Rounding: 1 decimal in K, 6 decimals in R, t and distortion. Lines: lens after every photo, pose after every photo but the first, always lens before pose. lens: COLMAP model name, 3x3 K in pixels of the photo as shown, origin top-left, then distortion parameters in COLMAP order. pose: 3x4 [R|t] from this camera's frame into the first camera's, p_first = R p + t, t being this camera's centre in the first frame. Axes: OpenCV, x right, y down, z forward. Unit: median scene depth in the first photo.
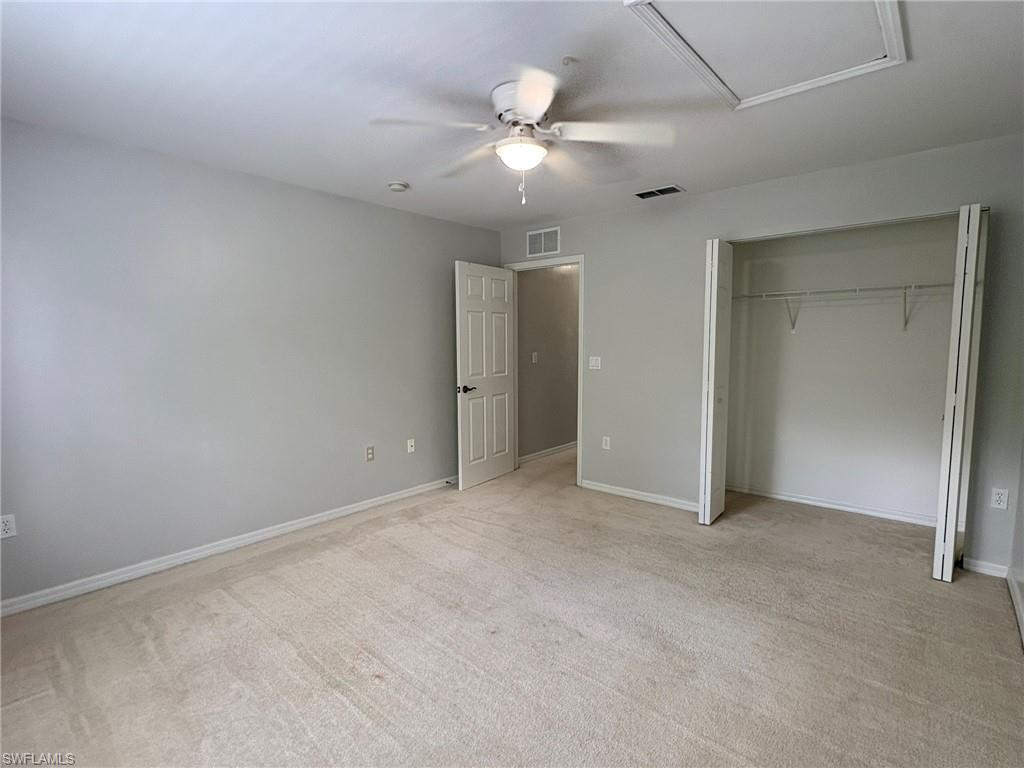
lens RADIAL K [[508.5, 0, 513.0], [0, 508.5, 384.2], [0, 0, 1]] dist [0.003886, 0.000644]
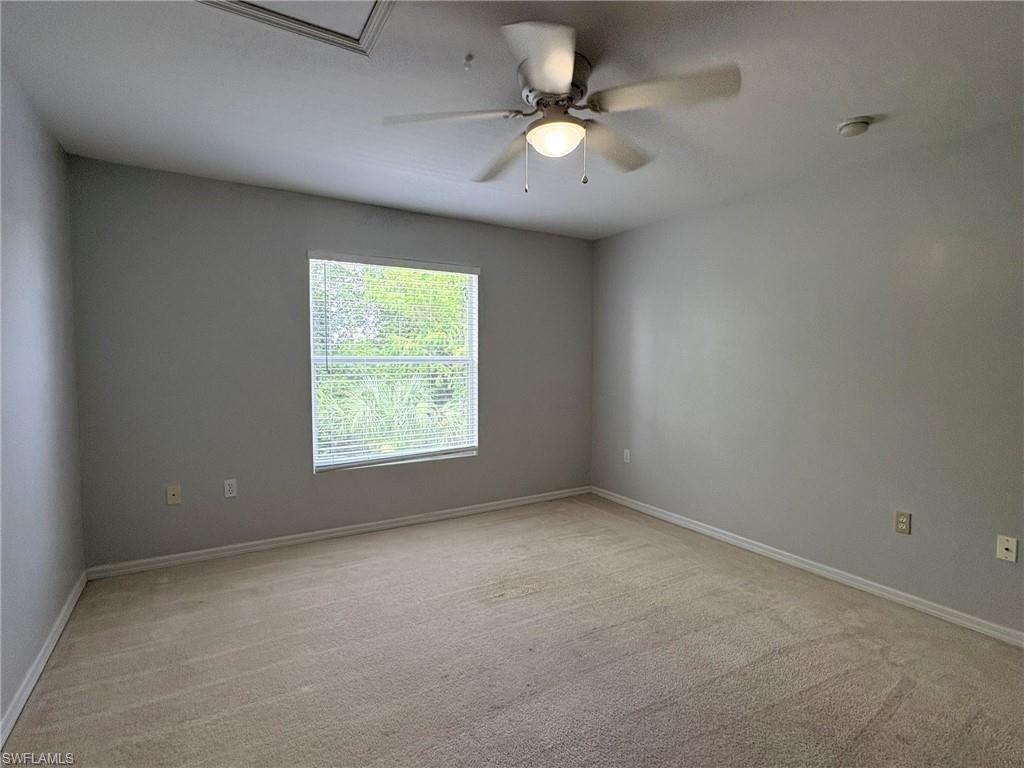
lens RADIAL K [[508.5, 0, 518.6], [0, 508.5, 380.5], [0, 0, 1]] dist [0.003886, 0.000644]
pose [[-0.313000, 0.044990, -0.948687, 0.557413], [-0.084282, 0.993621, 0.074928, -0.063489], [0.946006, 0.103410, -0.307211, 0.776407]]
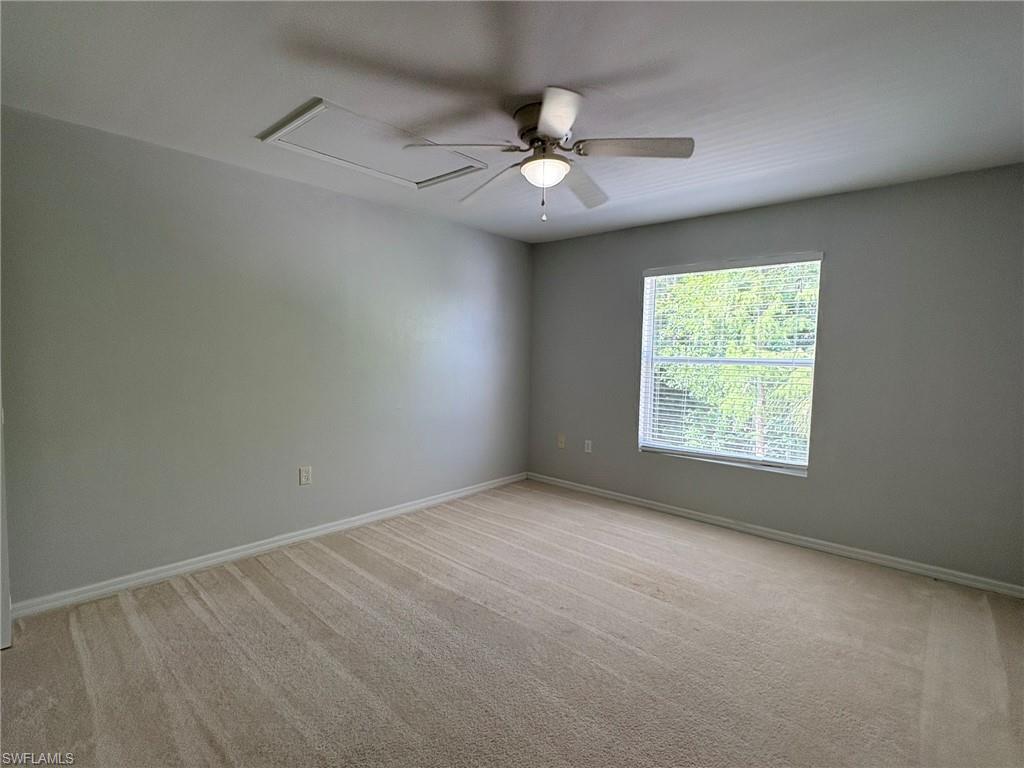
lens RADIAL K [[508.5, 0, 511.0], [0, 508.5, 389.3], [0, 0, 1]] dist [0.003886, 0.000644]
pose [[-0.998882, -0.017133, 0.044056, 0.016939], [-0.009878, 0.987083, 0.159906, -0.114664], [-0.046227, 0.159292, -0.986149, 1.305090]]
